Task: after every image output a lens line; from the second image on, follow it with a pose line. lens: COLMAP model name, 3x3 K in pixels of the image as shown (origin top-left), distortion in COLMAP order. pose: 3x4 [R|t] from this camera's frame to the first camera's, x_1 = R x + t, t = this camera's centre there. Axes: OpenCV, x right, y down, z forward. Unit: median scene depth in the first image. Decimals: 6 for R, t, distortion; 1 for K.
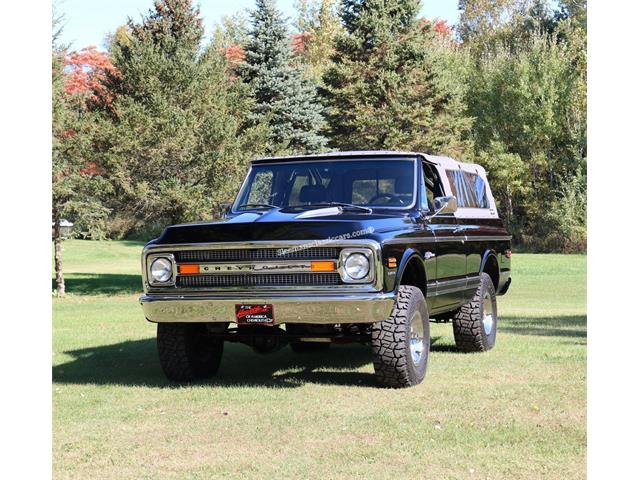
lens RADIAL K [[1247.0, 0, 380.6], [0, 1247.0, 240.4], [0, 0, 1]] dist [-0.052036, 0.008717]
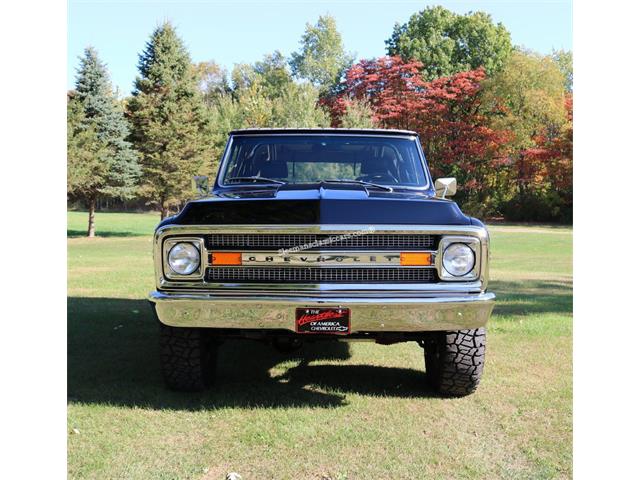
lens RADIAL K [[673.1, 0, 335.1], [0, 673.1, 239.0], [0, 0, 1]] dist [-0.098917, -0.011208]
pose [[0.954091, 0.014685, 0.299157, -0.047431], [-0.027354, 0.998895, 0.038207, -0.001345], [-0.298265, -0.044636, 0.953439, 0.133465]]
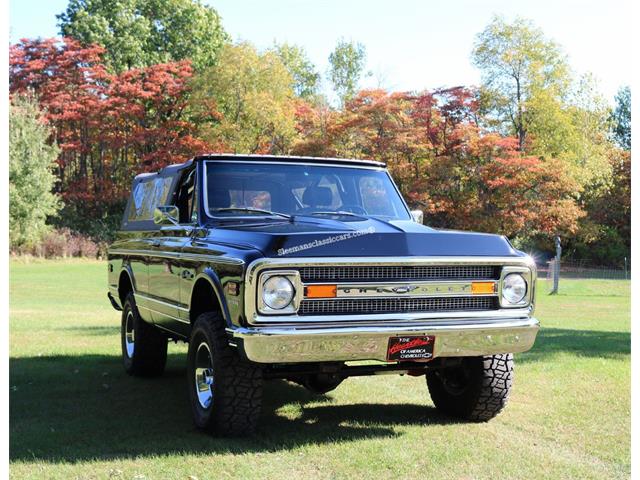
lens RADIAL K [[887.2, 0, 333.6], [0, 887.2, 238.6], [0, 0, 1]] dist [0.035525, -0.827556]
pose [[0.770037, 0.032109, 0.637191, -0.109697], [-0.024016, 0.999484, -0.021342, 0.000558], [-0.637547, 0.001131, 0.770411, 0.130218]]
